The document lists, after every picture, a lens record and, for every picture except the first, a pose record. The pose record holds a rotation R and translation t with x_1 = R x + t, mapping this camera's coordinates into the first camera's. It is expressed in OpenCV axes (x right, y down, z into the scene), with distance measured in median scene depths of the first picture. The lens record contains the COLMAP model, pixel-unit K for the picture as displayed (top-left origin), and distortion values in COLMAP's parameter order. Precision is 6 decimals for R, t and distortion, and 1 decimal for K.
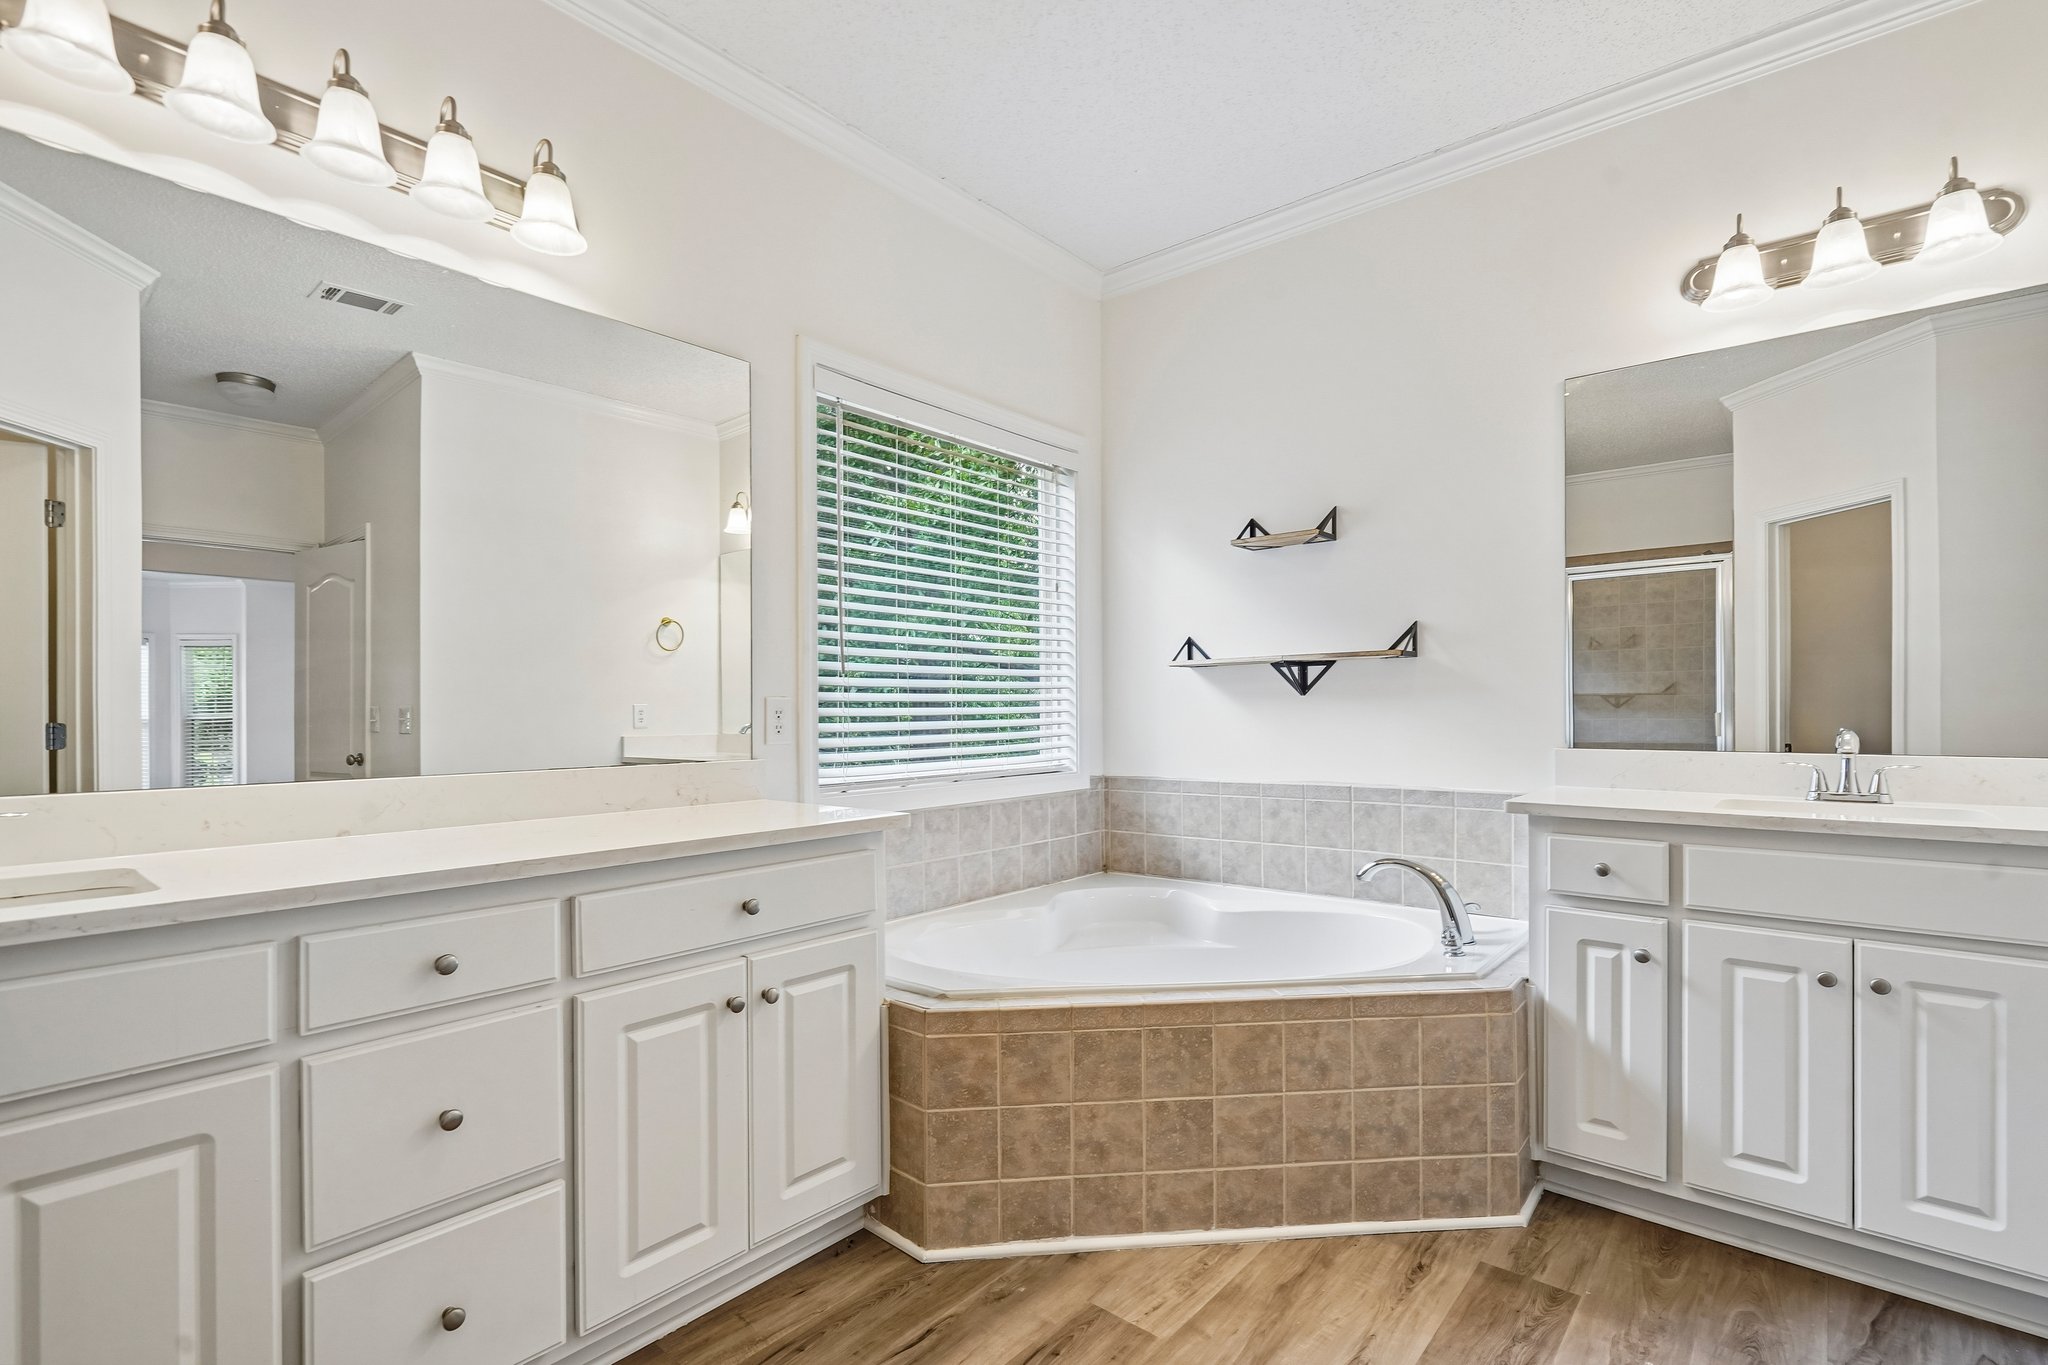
lens RADIAL K [[950.9, 0, 1024.7], [0, 950.9, 700.7], [0, 0, 1]] dist [-0.000404, 0.000872]
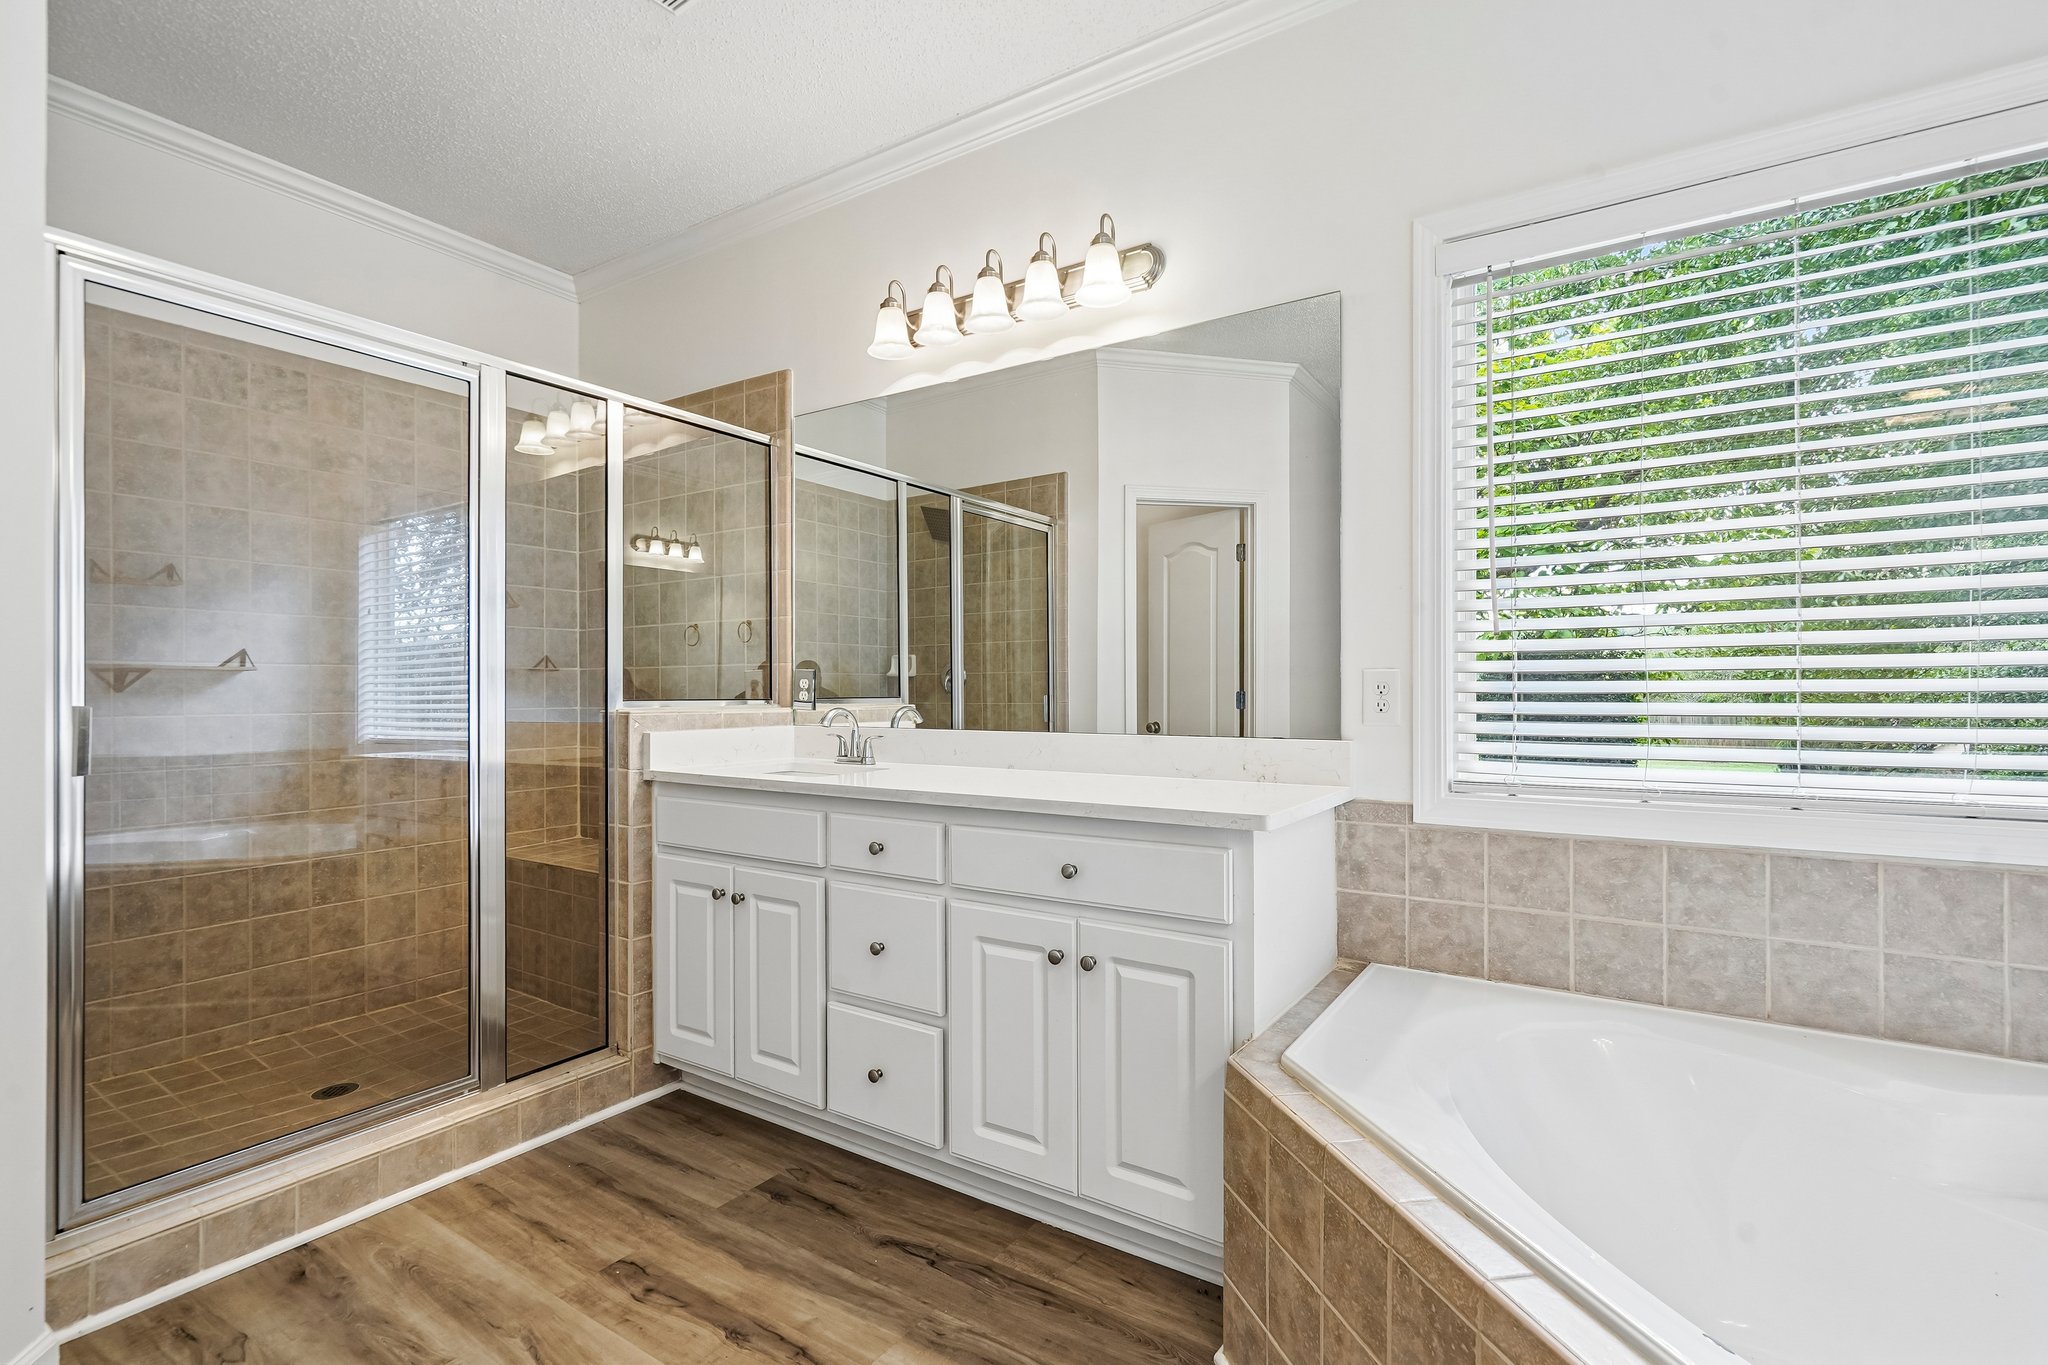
lens RADIAL K [[950.9, 0, 1023.6], [0, 950.9, 682.4], [0, 0, 1]] dist [-0.000404, 0.000872]
pose [[0.123162, 0.000336, -0.992386, 0.721275], [0.012342, 0.999922, 0.001870, 0.003531], [0.992310, -0.012478, 0.123149, 0.783243]]
